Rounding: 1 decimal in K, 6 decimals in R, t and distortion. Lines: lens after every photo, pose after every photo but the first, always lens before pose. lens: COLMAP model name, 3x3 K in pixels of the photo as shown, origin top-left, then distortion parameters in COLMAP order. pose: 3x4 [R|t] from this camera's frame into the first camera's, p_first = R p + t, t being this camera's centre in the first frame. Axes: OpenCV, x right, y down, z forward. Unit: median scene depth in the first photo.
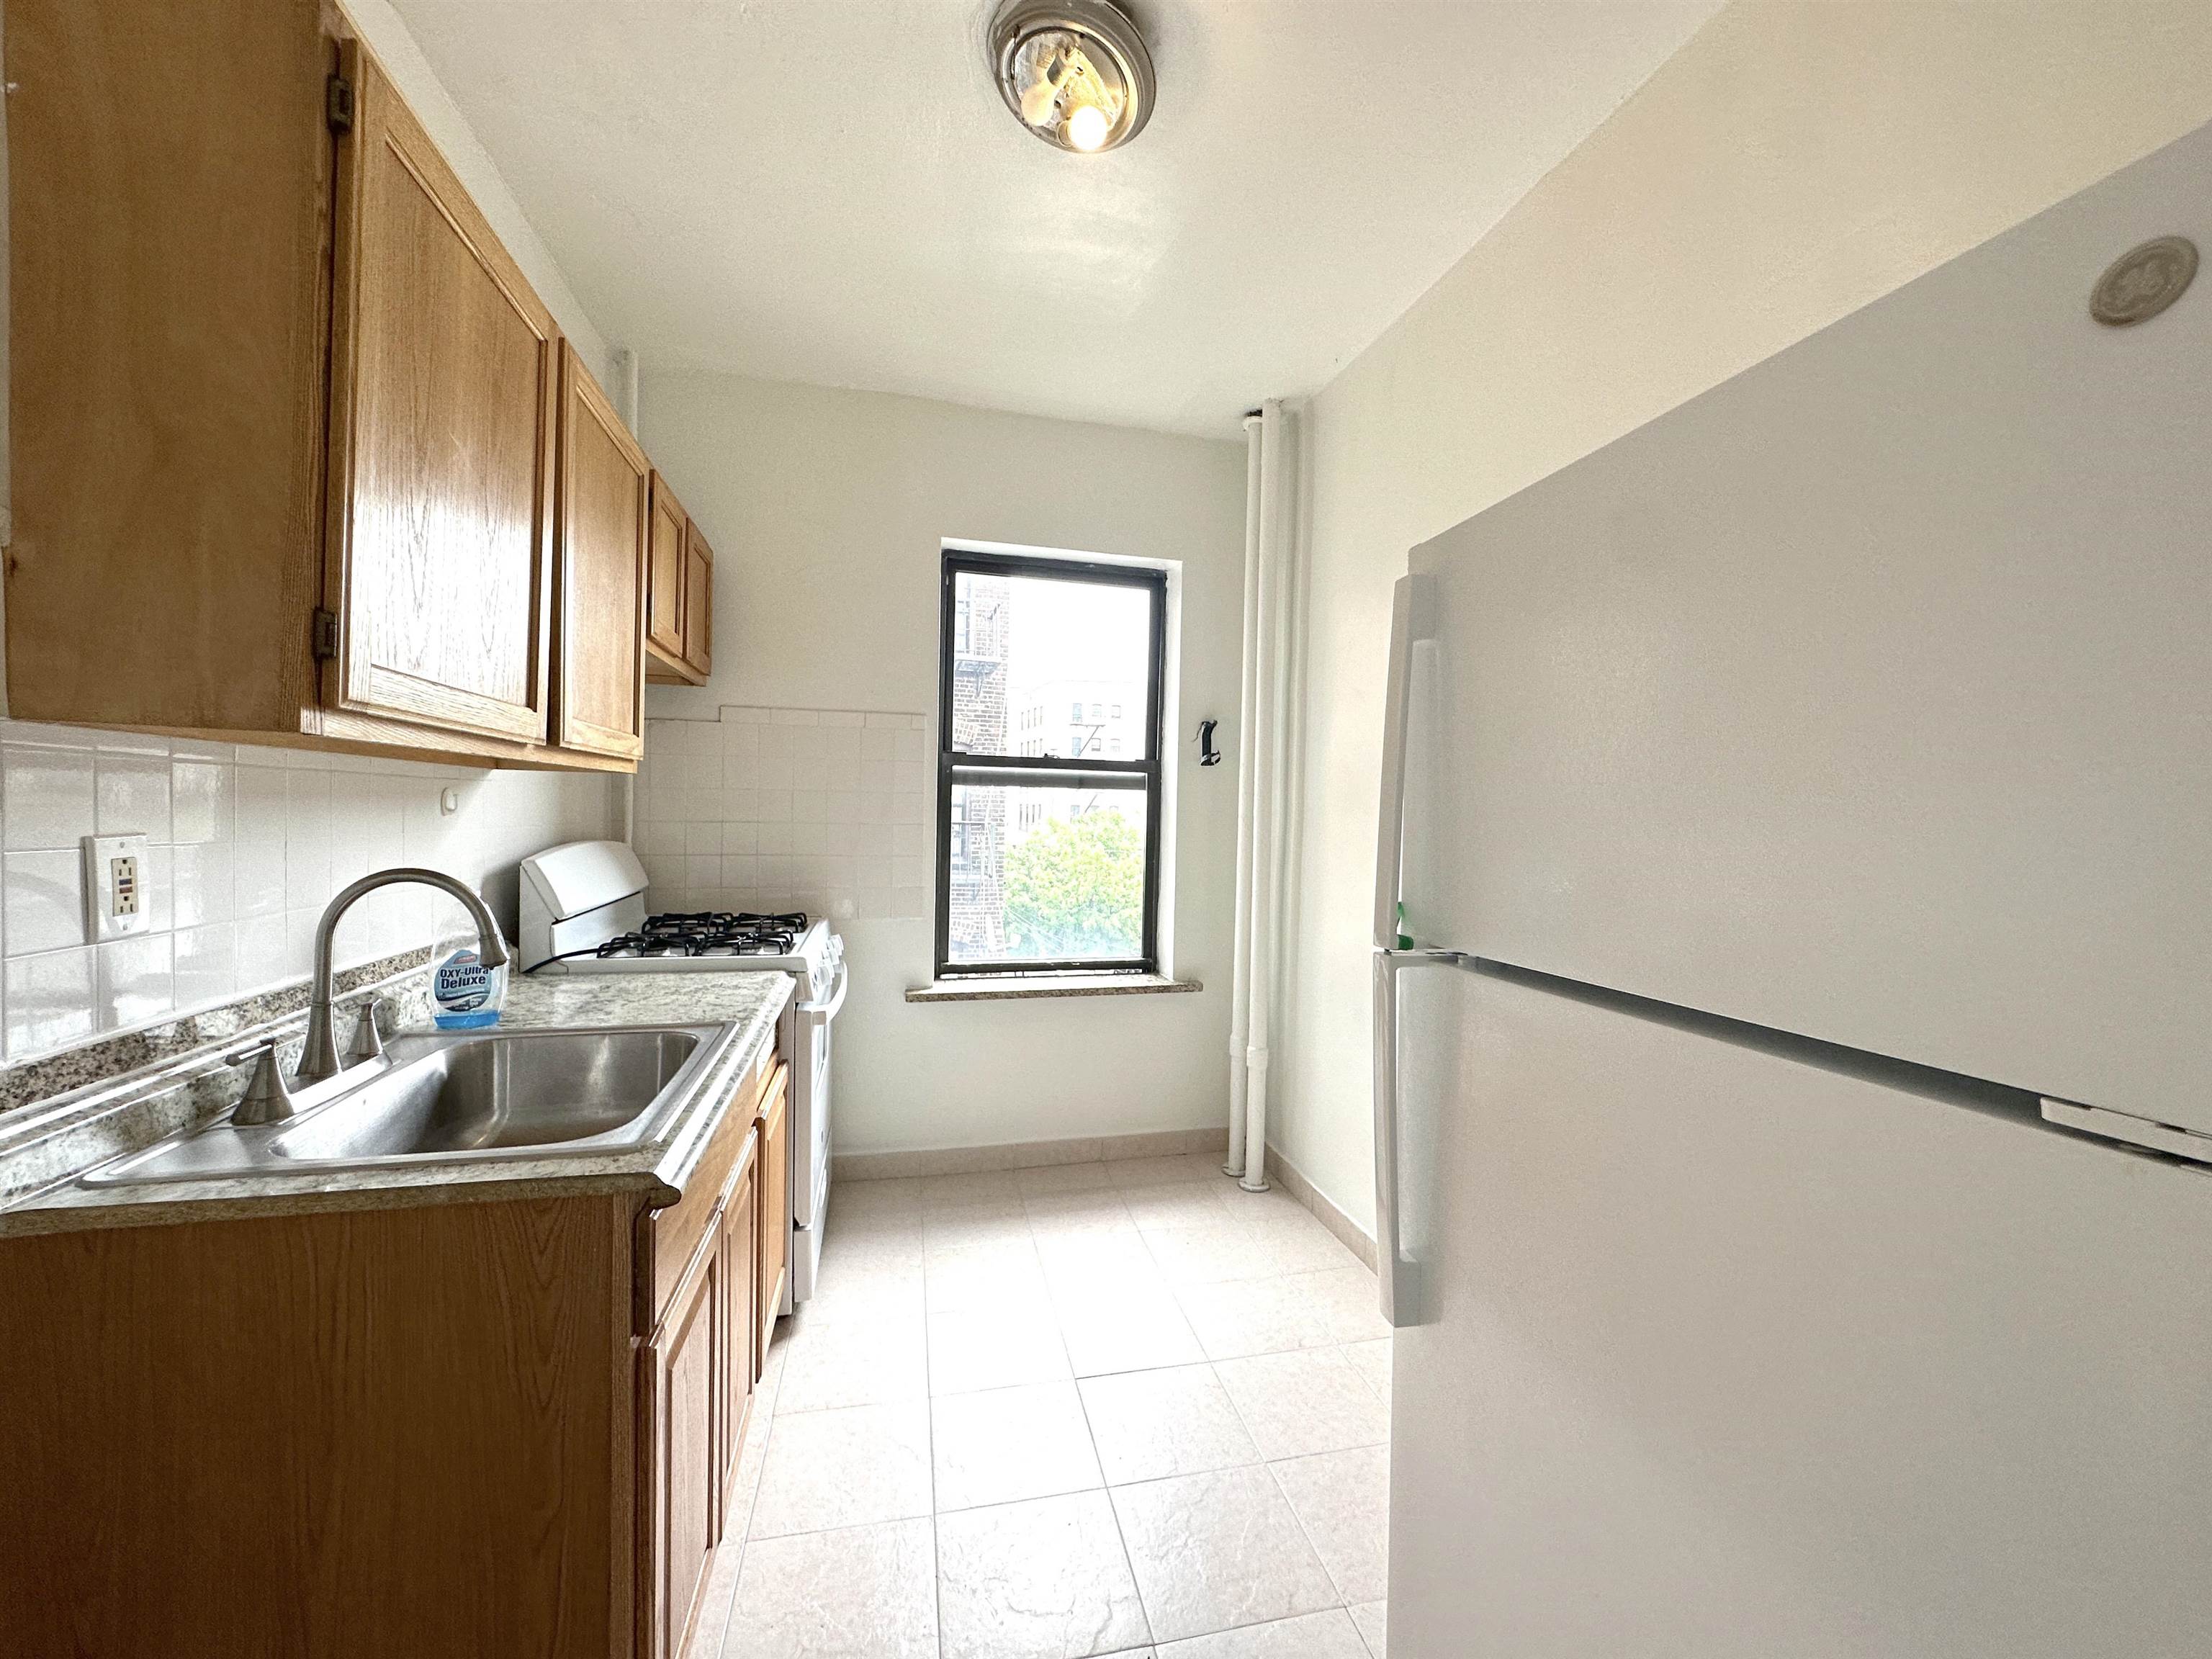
lens RADIAL K [[880.1, 0, 1106.0], [0, 880.1, 829.5], [0, 0, 1]] dist [-0.003369, 0.000148]
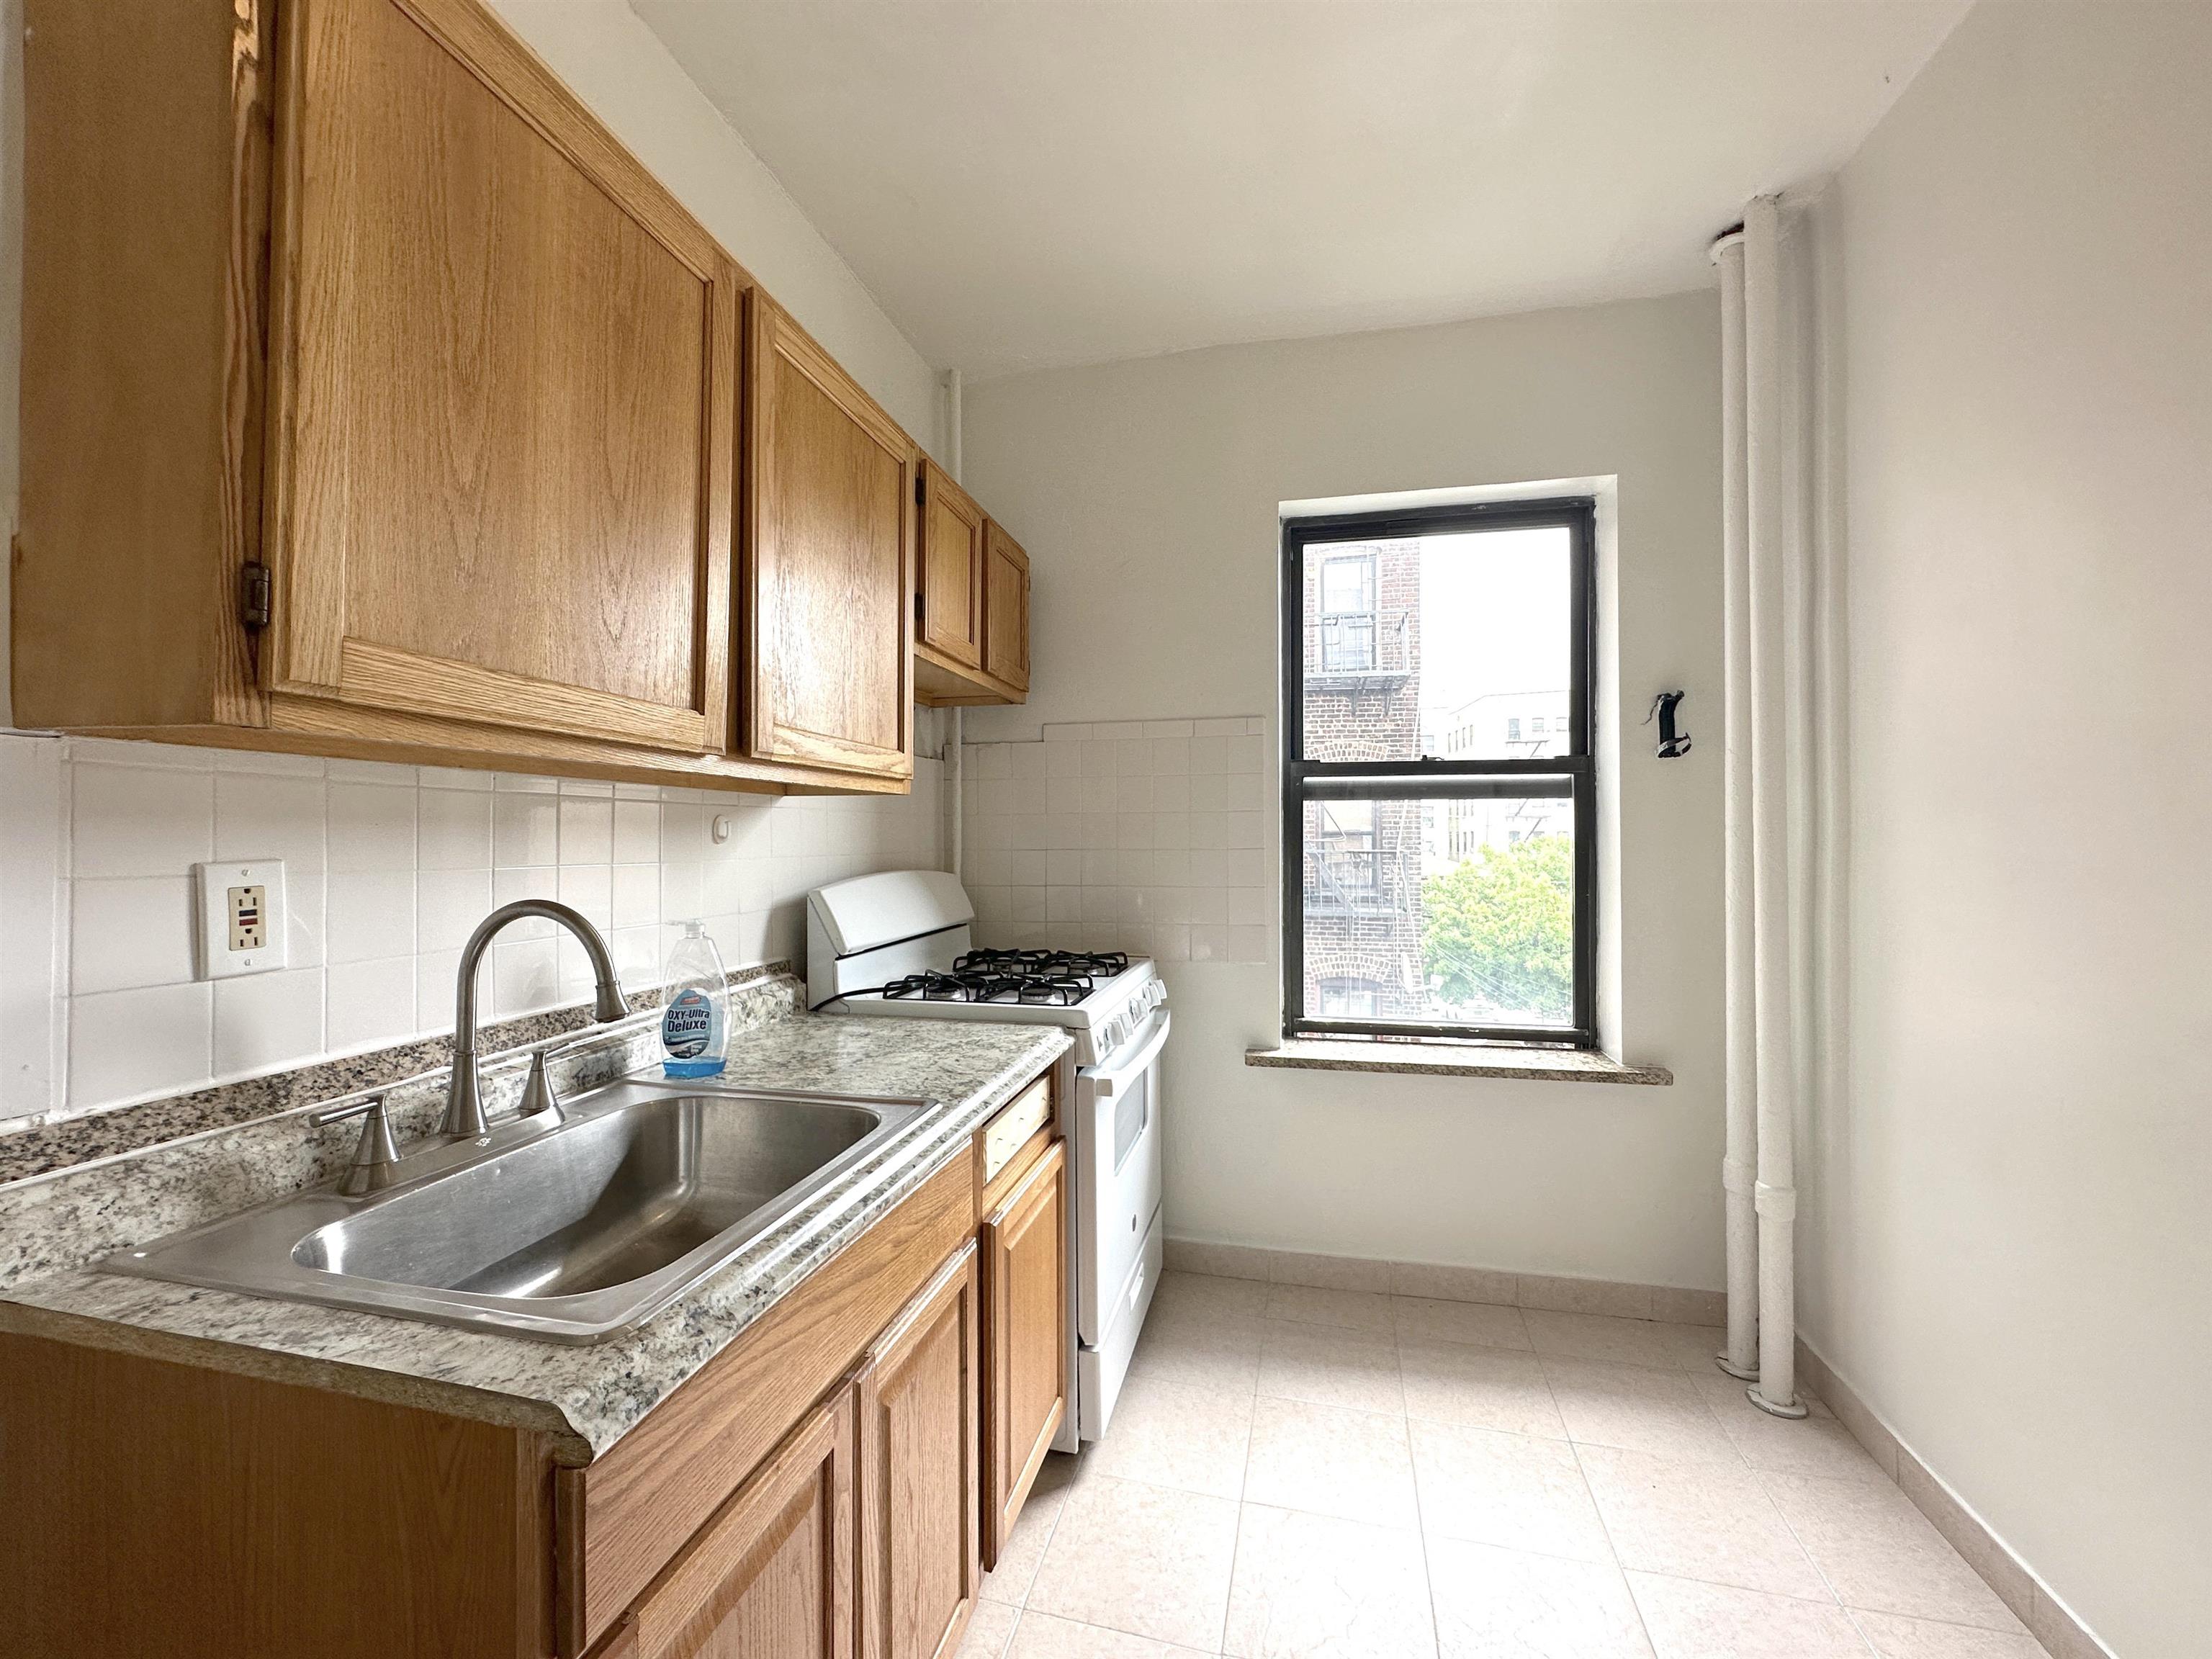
lens RADIAL K [[880.1, 0, 1106.0], [0, 880.1, 829.5], [0, 0, 1]] dist [-0.003369, 0.000148]
pose [[0.890590, -0.028106, -0.453938, 0.043618], [0.011881, 0.999186, -0.038557, 0.007730], [0.454652, 0.028945, 0.890199, 0.245440]]
